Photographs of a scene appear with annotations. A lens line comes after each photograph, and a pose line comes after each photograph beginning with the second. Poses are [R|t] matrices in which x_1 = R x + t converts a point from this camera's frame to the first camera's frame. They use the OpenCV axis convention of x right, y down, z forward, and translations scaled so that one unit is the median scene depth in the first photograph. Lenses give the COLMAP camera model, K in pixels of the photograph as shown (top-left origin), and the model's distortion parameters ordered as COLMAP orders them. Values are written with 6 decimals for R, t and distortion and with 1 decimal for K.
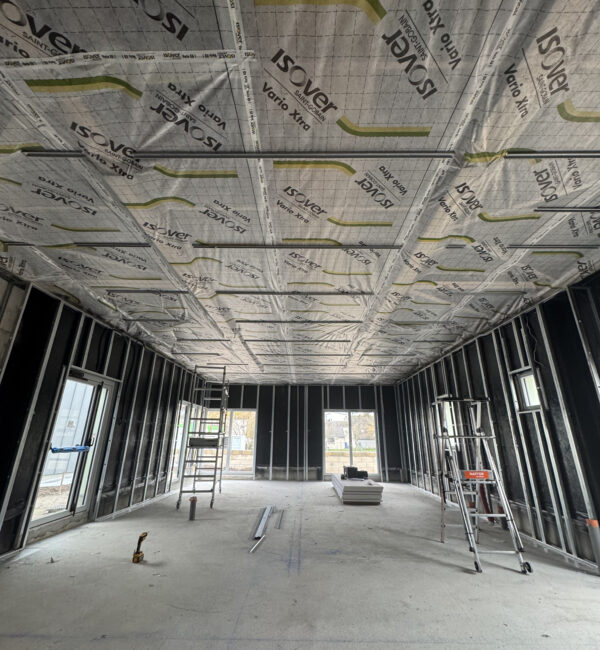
lens RADIAL K [[318.9, 0, 302.6], [0, 318.9, 325.0], [0, 0, 1]] dist [-0.002732, 0.000478]
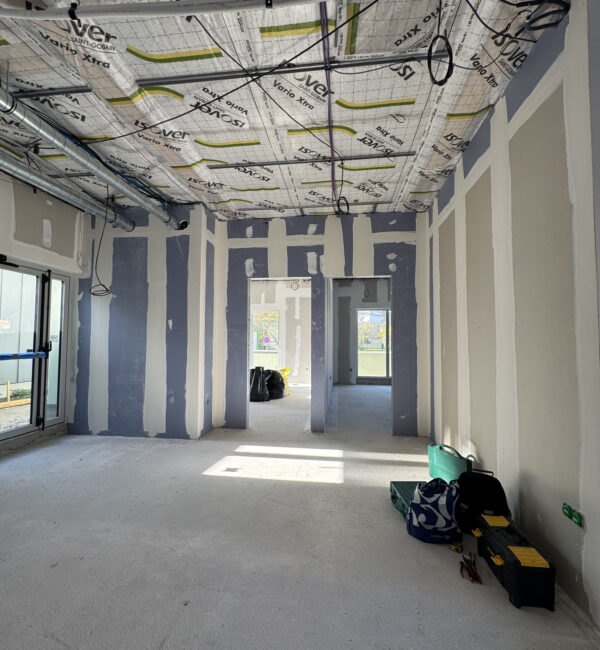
lens RADIAL K [[318.9, 0, 301.1], [0, 318.9, 325.4], [0, 0, 1]] dist [-0.002732, 0.000478]
pose [[0.992518, 0.000457, -0.122101, 0.133396], [0.035691, 0.955233, 0.293692, -0.186628], [0.116770, -0.295853, 0.948070, -0.453135]]
